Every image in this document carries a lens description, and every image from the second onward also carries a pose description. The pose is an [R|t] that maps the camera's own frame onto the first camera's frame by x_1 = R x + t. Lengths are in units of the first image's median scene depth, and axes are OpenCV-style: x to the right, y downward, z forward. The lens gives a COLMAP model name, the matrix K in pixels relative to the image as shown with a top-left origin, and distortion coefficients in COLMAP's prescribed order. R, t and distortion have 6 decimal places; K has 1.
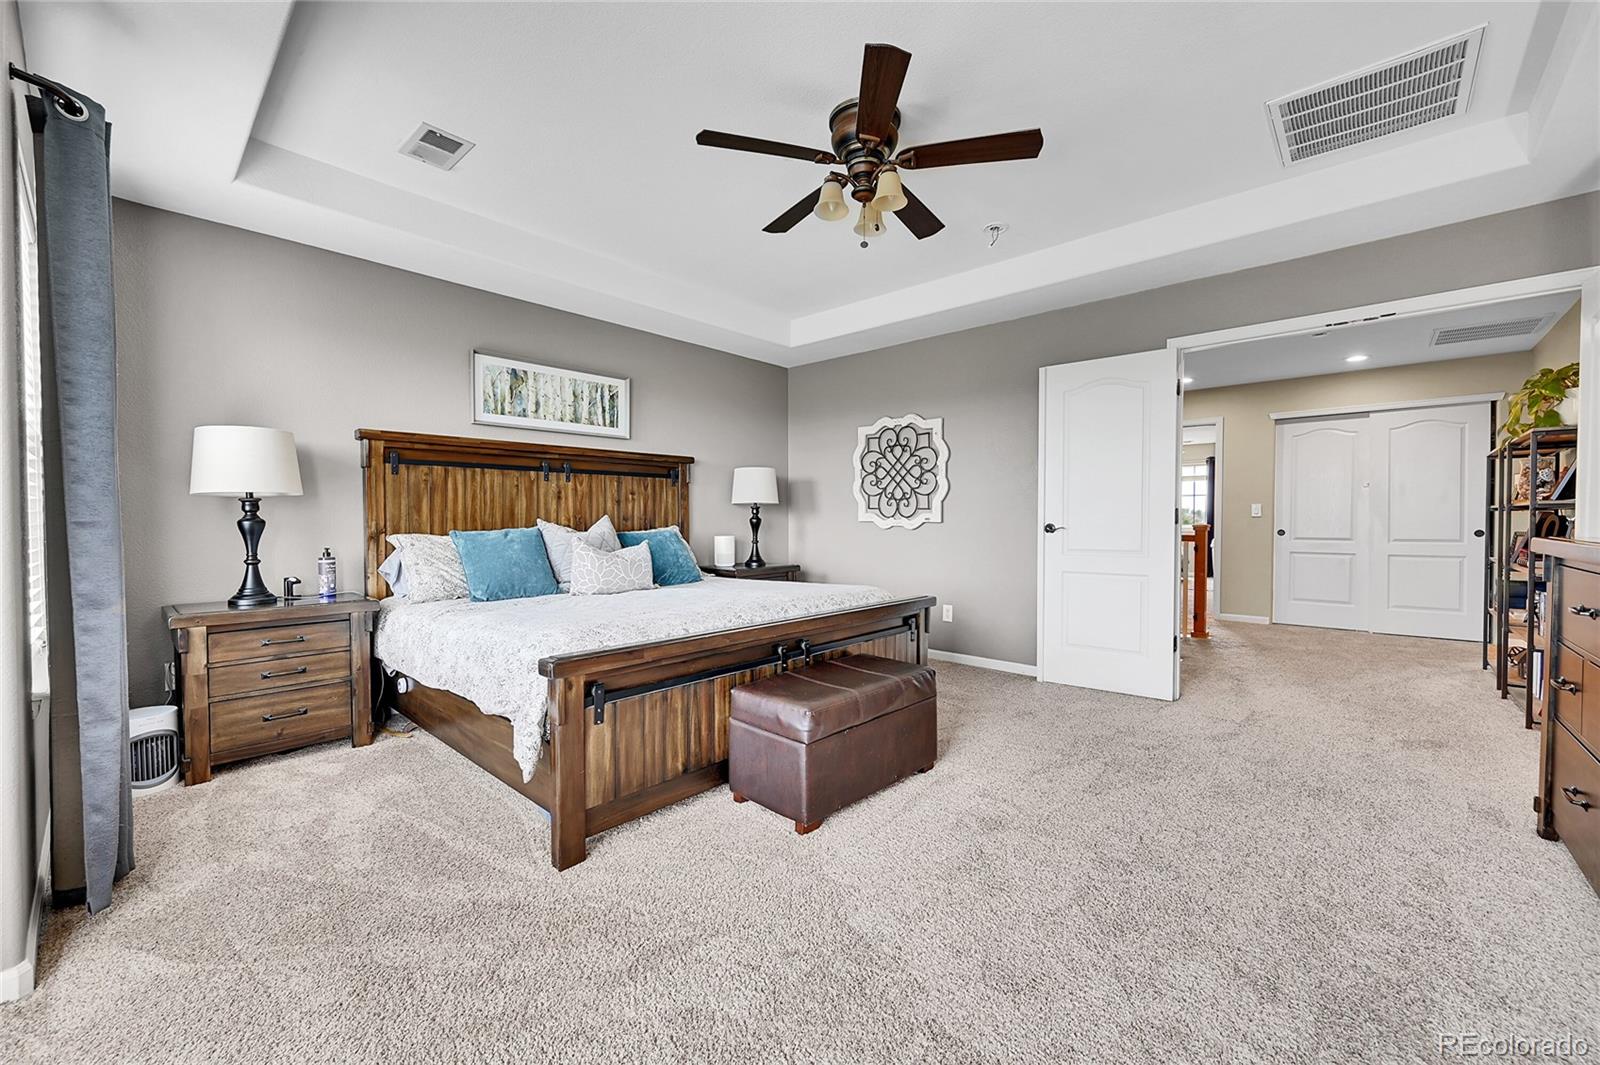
lens RADIAL K [[633.4, 0, 800.0], [0, 633.4, 532.5], [0, 0, 1]] dist [-0.000525, 0.000030]
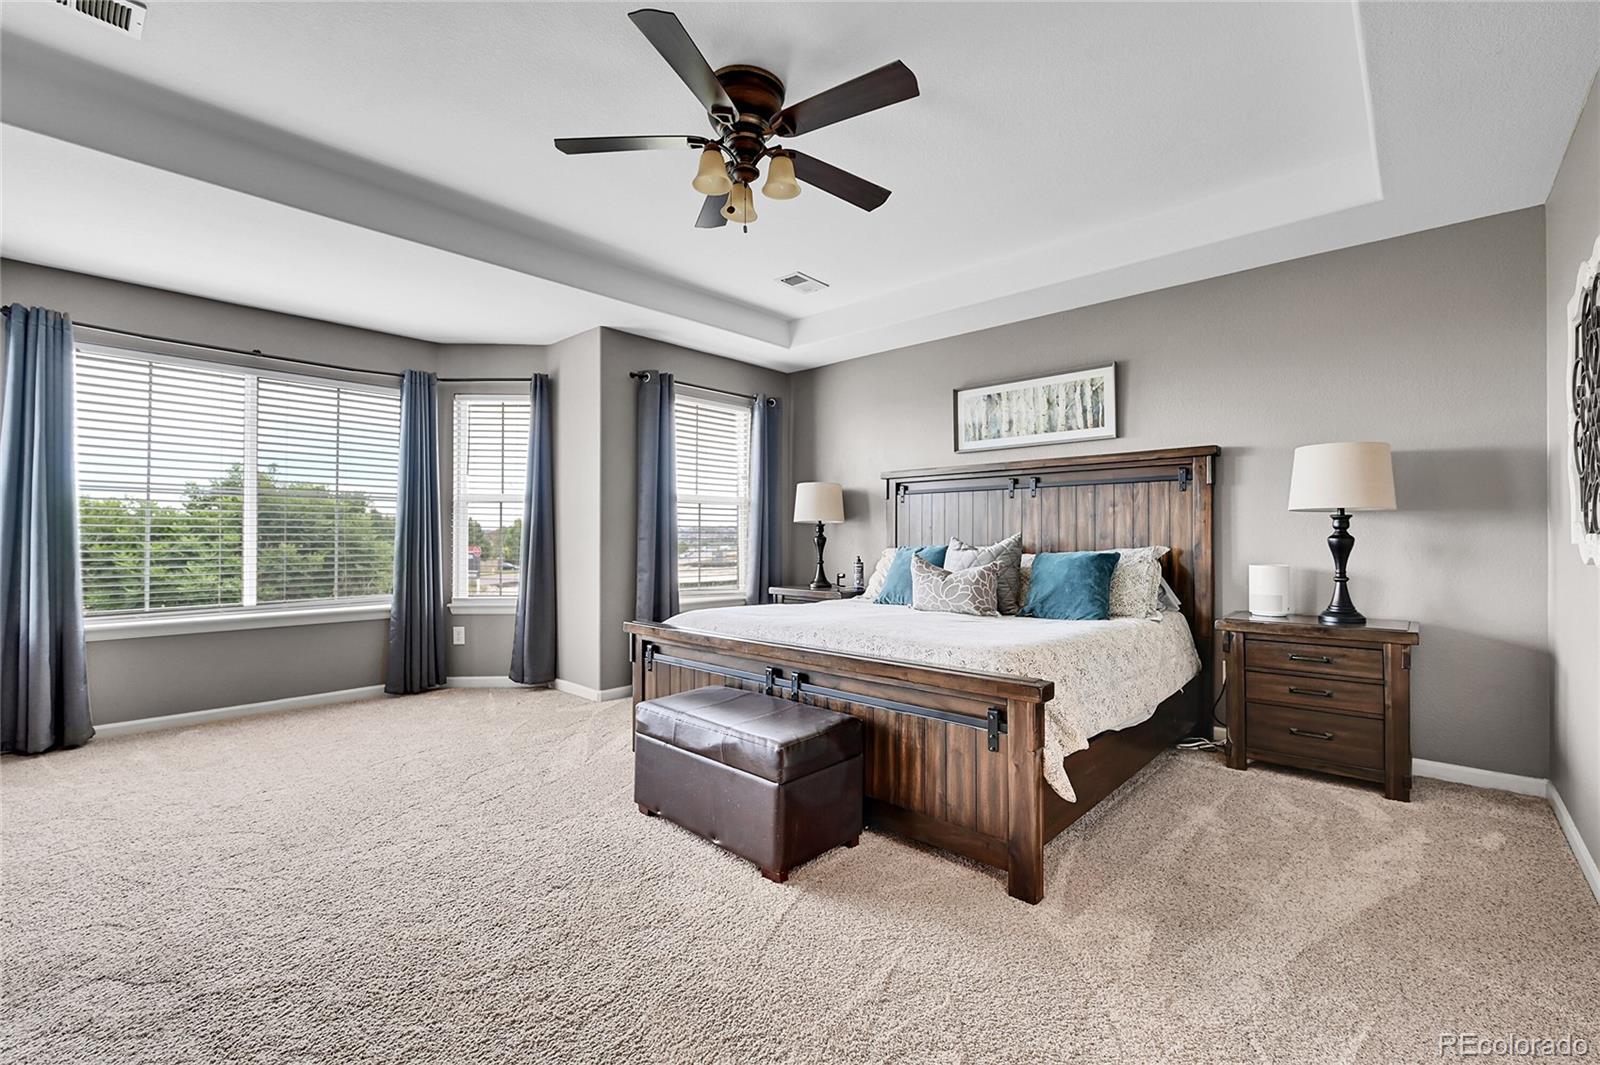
lens RADIAL K [[671.4, 0, 811.2], [0, 671.4, 537.8], [0, 0, 1]] dist [-0.021211, -0.000022]
pose [[0.000865, 0.003324, -0.999994, 0.595247], [-0.020736, 0.999780, 0.003306, -0.015139], [0.999785, 0.020733, 0.000933, 0.629337]]
